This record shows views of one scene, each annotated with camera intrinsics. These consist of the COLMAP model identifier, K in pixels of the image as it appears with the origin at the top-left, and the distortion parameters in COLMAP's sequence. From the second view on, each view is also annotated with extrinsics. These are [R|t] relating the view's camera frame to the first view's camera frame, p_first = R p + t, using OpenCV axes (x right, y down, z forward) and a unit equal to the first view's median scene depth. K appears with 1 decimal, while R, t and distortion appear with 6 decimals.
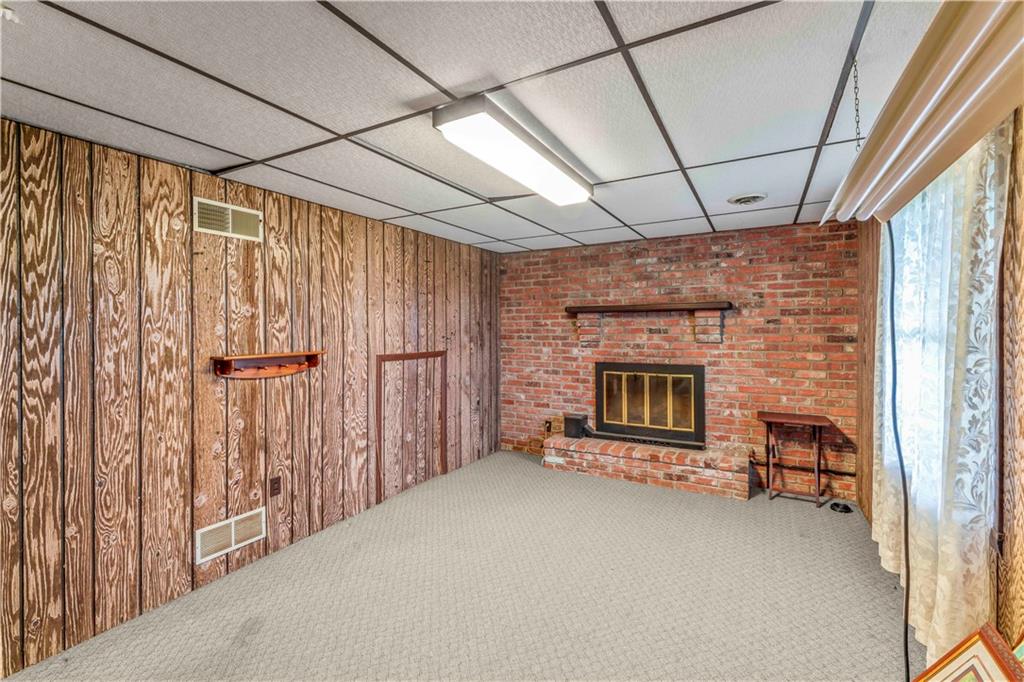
lens RADIAL K [[457.2, 0, 509.5], [0, 457.2, 330.9], [0, 0, 1]] dist [-0.000497, -0.000087]
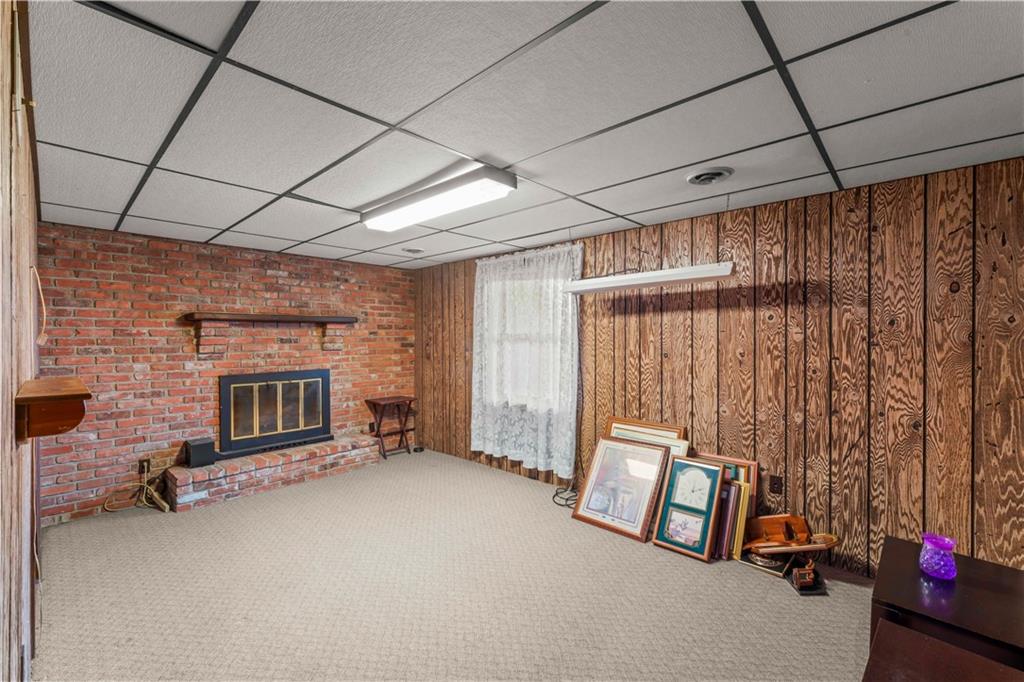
lens RADIAL K [[428.8, 0, 512.0], [0, 428.8, 341.0], [0, 0, 1]] dist [0.000007, -0.000011]
pose [[0.232227, -0.005039, 0.972649, -0.539970], [0.009143, 0.999954, 0.002997, 0.002486], [-0.972619, 0.008197, 0.232262, 0.265755]]
